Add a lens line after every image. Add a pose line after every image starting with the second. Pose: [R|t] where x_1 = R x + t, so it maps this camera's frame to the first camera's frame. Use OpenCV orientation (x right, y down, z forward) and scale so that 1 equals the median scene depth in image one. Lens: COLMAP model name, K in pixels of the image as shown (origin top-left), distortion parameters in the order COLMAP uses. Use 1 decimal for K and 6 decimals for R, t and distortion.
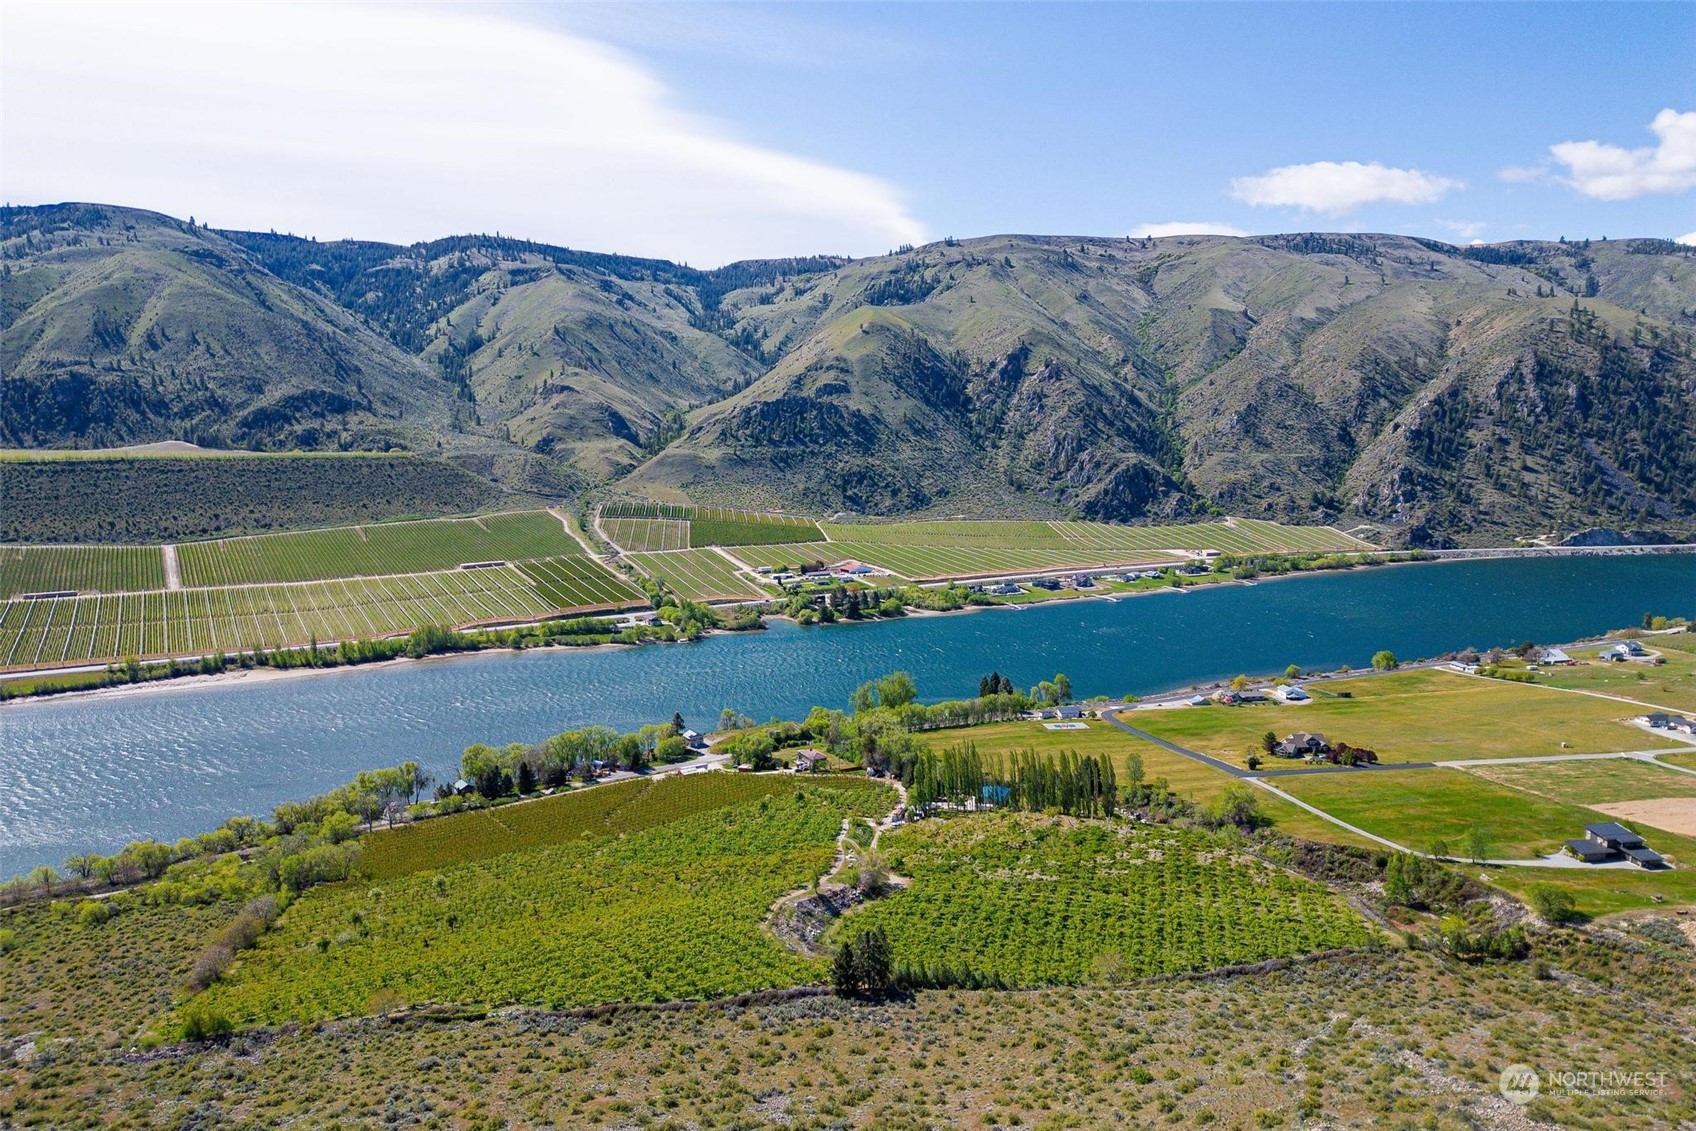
lens RADIAL K [[1163.2, 0, 824.1], [0, 1163.2, 579.1], [0, 0, 1]] dist [0.071067, -0.063718]
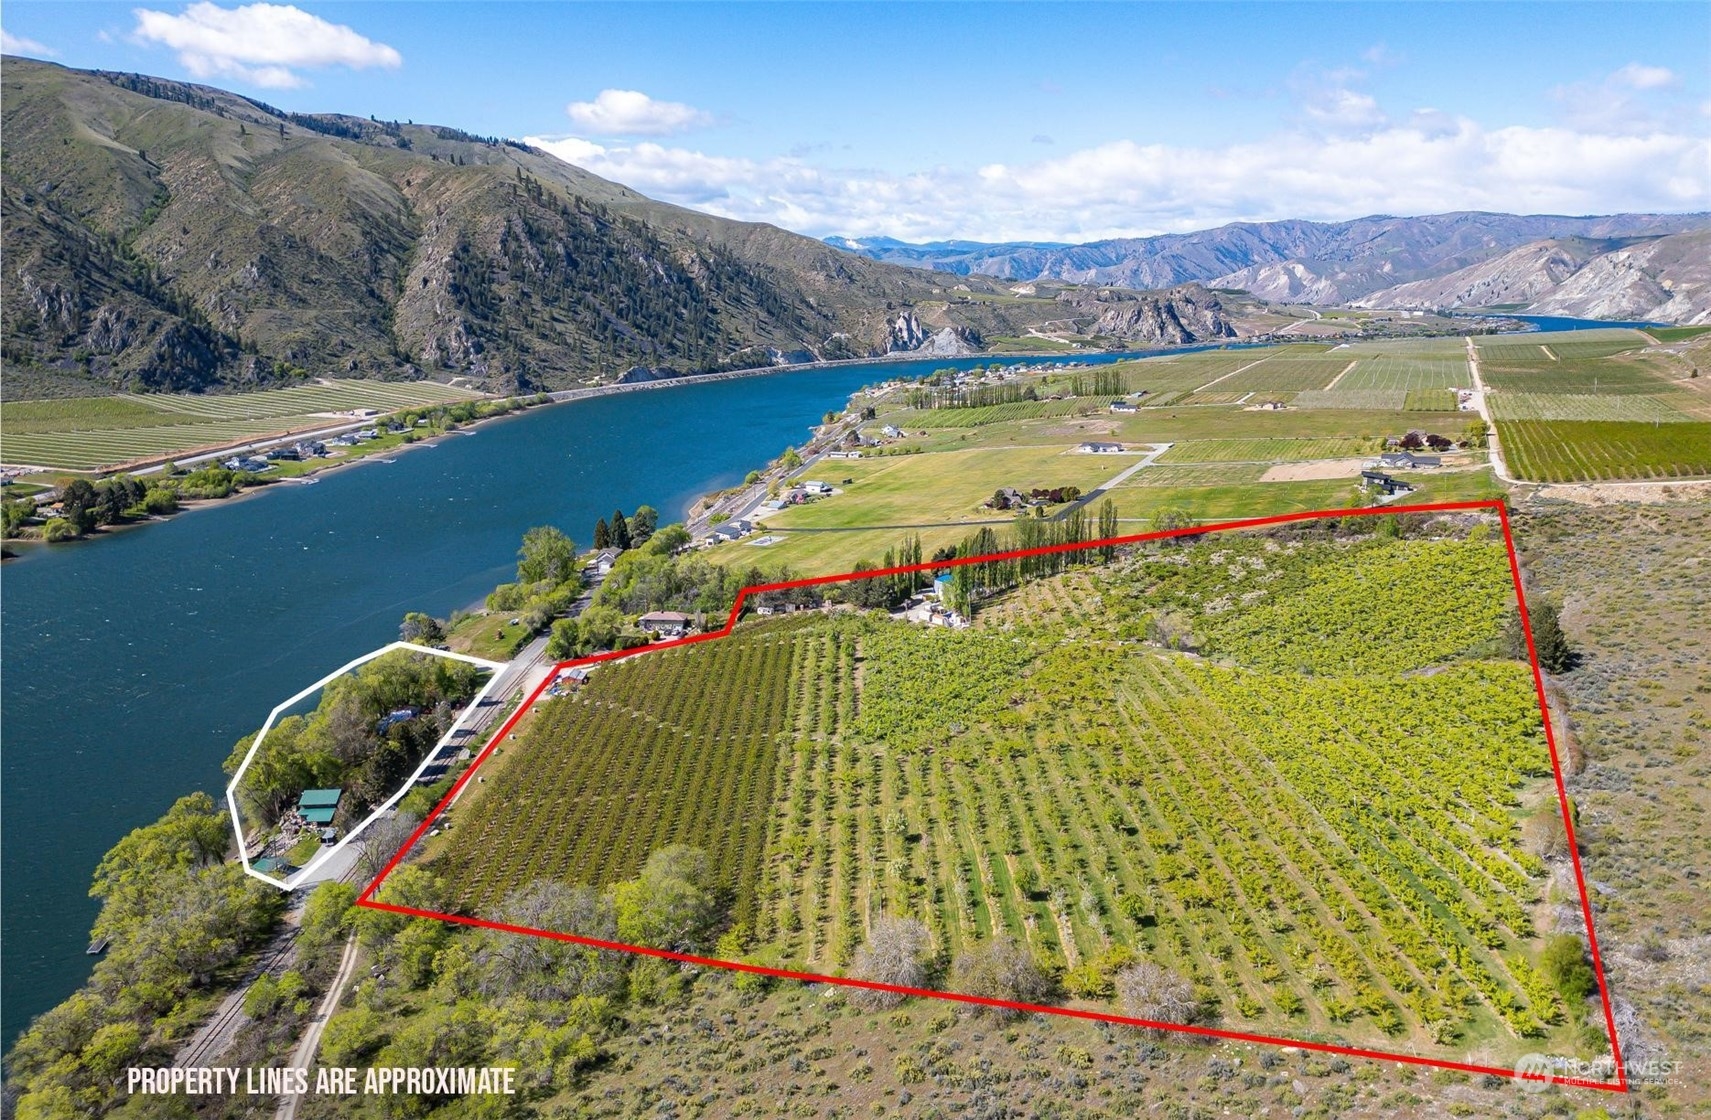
lens RADIAL K [[1212.6, 0, 855.5], [0, 1212.6, 560.0], [0, 0, 1]] dist [0.005667, -0.024981]
pose [[0.517945, -0.178810, 0.836517, -0.218654], [0.123679, 0.983287, 0.133604, 0.008729], [-0.846426, 0.034260, 0.531404, 0.167678]]
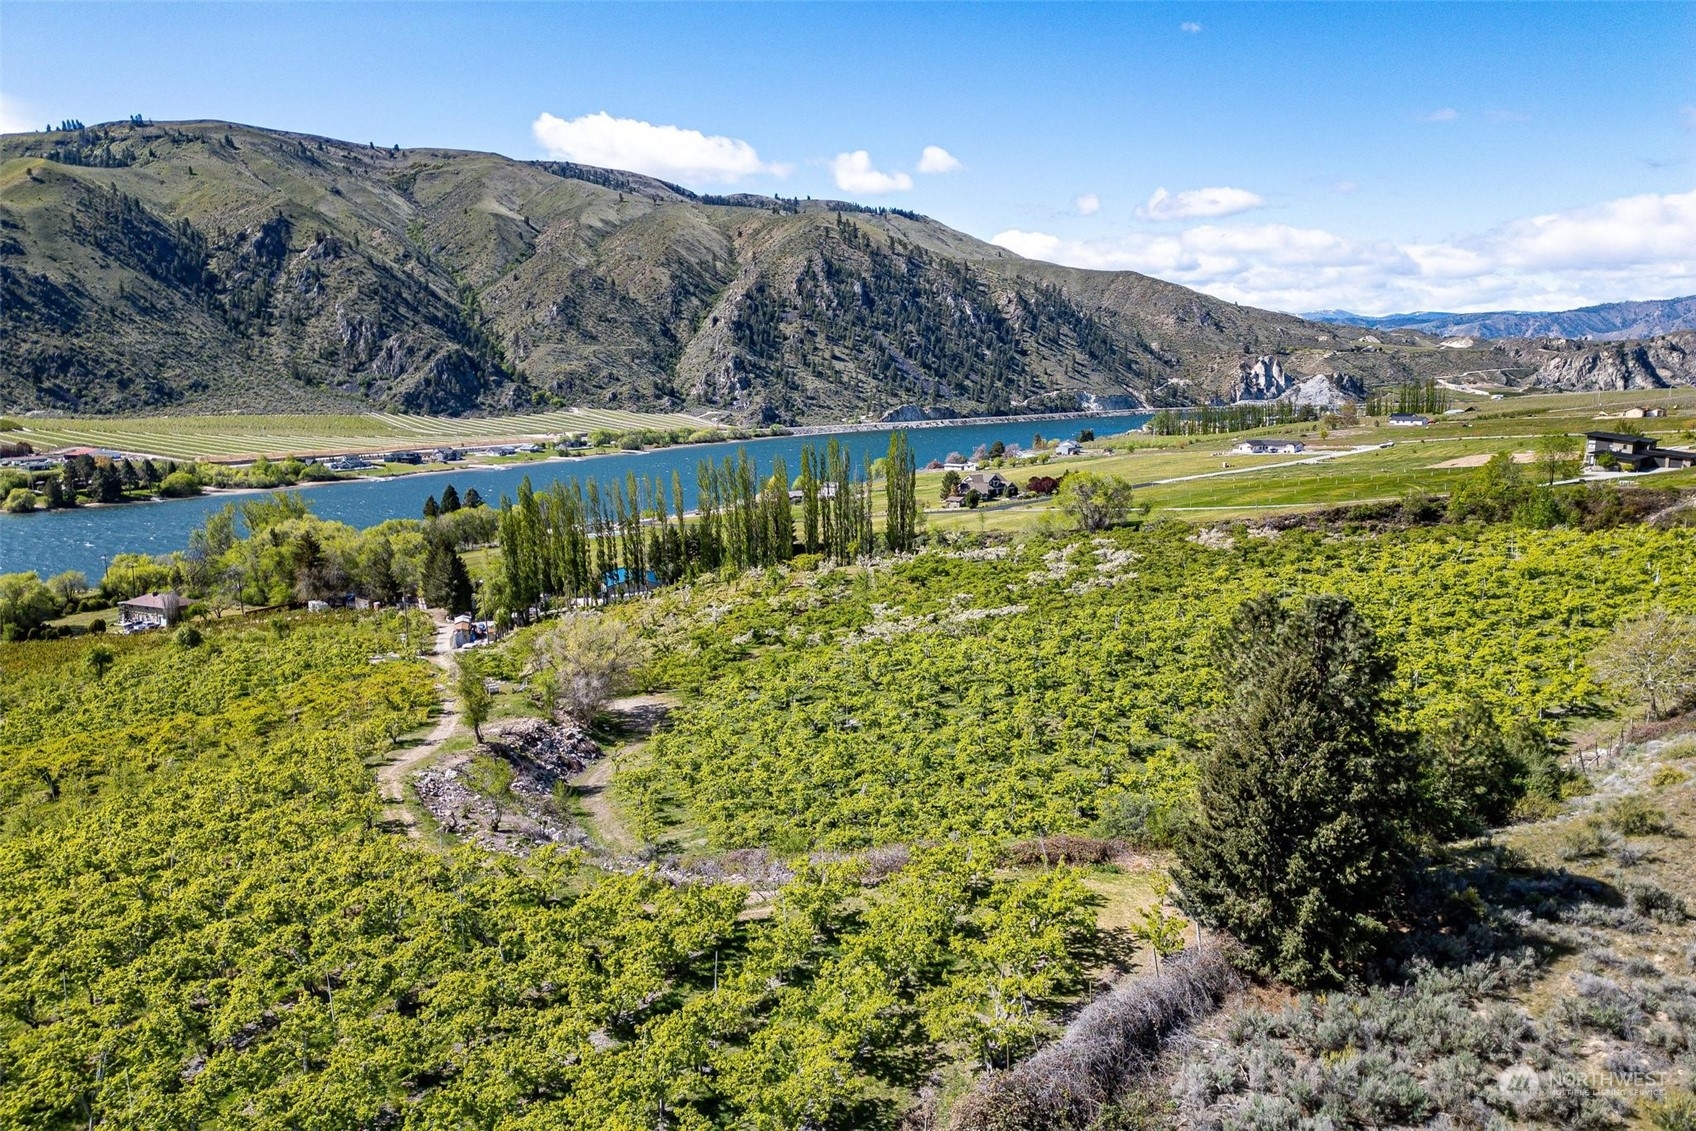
lens RADIAL K [[1163.2, 0, 824.1], [0, 1163.2, 579.1], [0, 0, 1]] dist [0.071067, -0.063718]
pose [[0.808369, -0.096886, 0.580648, -0.024941], [0.089223, 0.995133, 0.041831, 0.052262], [-0.581875, 0.017992, 0.813079, 0.165201]]
